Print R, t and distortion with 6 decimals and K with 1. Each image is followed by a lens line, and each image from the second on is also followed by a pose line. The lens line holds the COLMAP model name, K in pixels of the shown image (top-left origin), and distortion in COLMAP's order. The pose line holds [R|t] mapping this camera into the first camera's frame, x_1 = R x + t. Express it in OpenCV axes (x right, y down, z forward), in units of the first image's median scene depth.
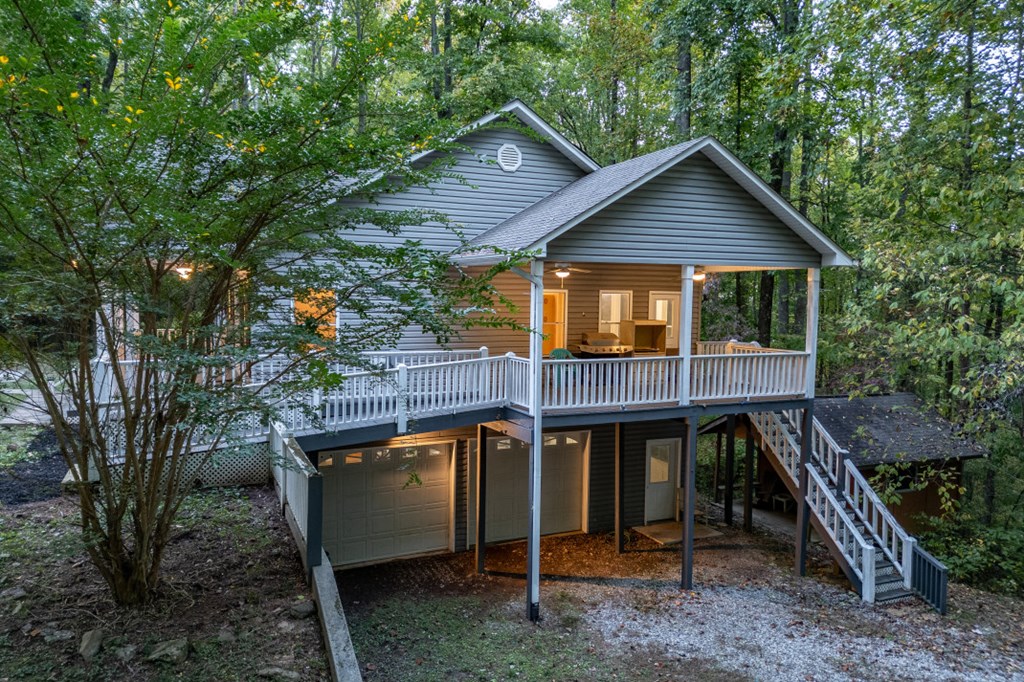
lens RADIAL K [[781.9, 0, 512.0], [0, 781.9, 341.0], [0, 0, 1]] dist [0.003791, 0.002097]
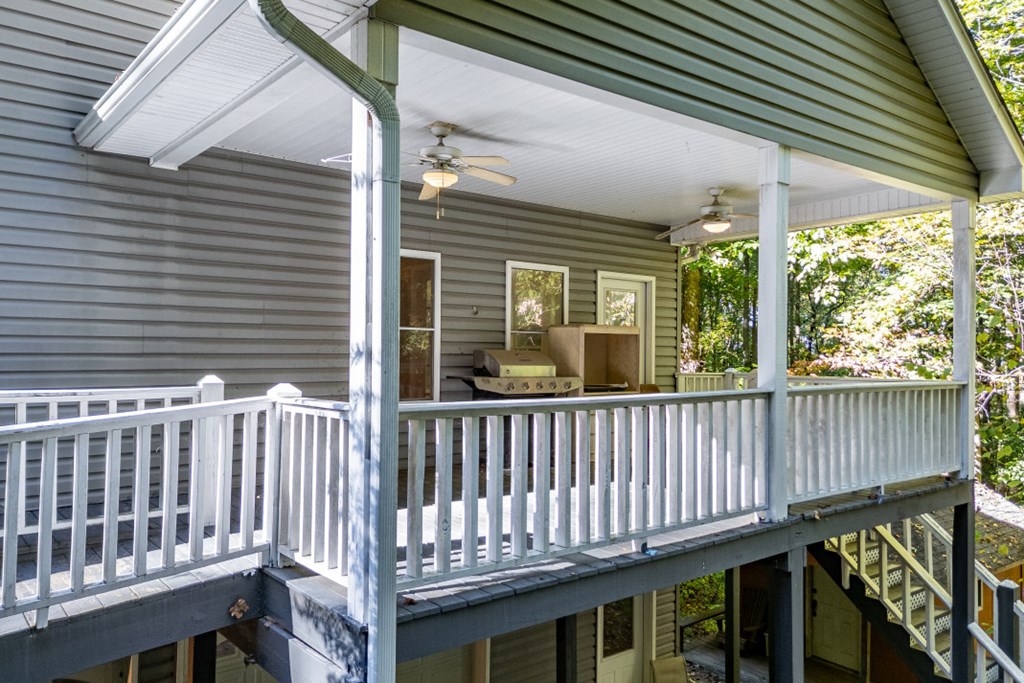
lens RADIAL K [[781.9, 0, 512.0], [0, 781.9, 341.5], [0, 0, 1]] dist [0.003791, 0.002097]
pose [[0.975623, -0.010781, 0.219189, 0.015786], [0.030346, 0.995825, -0.086095, 0.023821], [-0.217345, 0.090648, 0.971876, 0.595670]]
